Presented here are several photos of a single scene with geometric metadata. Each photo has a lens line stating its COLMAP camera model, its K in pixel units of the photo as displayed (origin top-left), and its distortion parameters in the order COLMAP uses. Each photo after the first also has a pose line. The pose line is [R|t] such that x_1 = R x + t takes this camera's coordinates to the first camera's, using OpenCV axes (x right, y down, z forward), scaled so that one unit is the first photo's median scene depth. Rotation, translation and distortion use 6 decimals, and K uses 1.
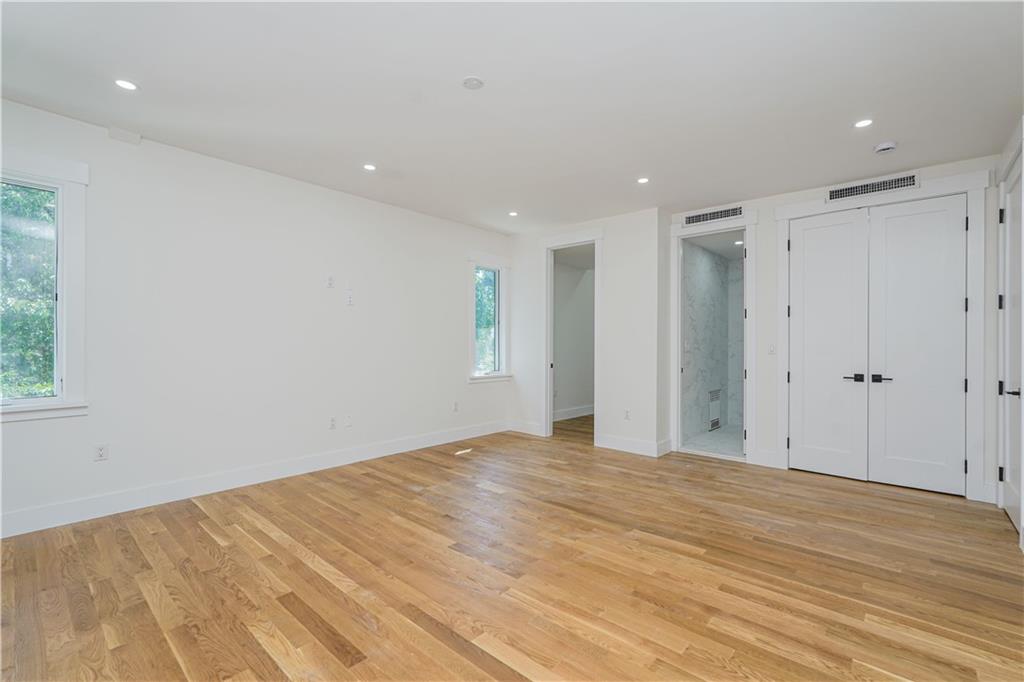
lens RADIAL K [[447.9, 0, 512.0], [0, 447.9, 342.9], [0, 0, 1]] dist [-0.010163, 0.005305]
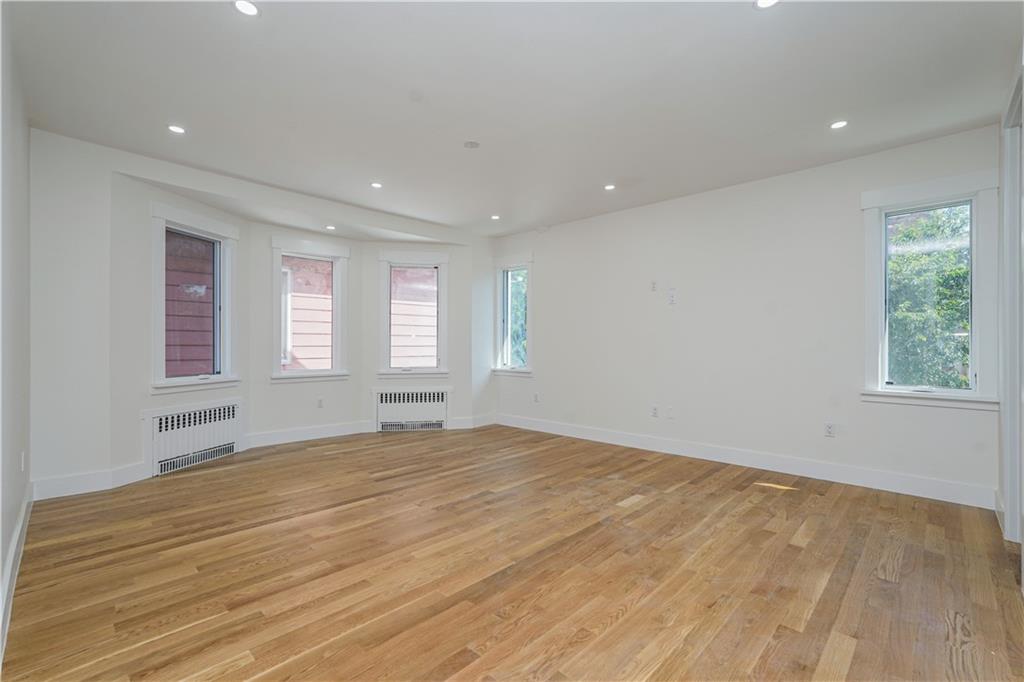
lens RADIAL K [[447.9, 0, 510.5], [0, 447.9, 346.6], [0, 0, 1]] dist [-0.010163, 0.005305]
pose [[-0.039625, -0.001990, -0.999213, 0.900313], [0.003467, 0.999992, -0.002129, 0.023332], [0.999209, -0.003549, -0.039618, 0.851168]]
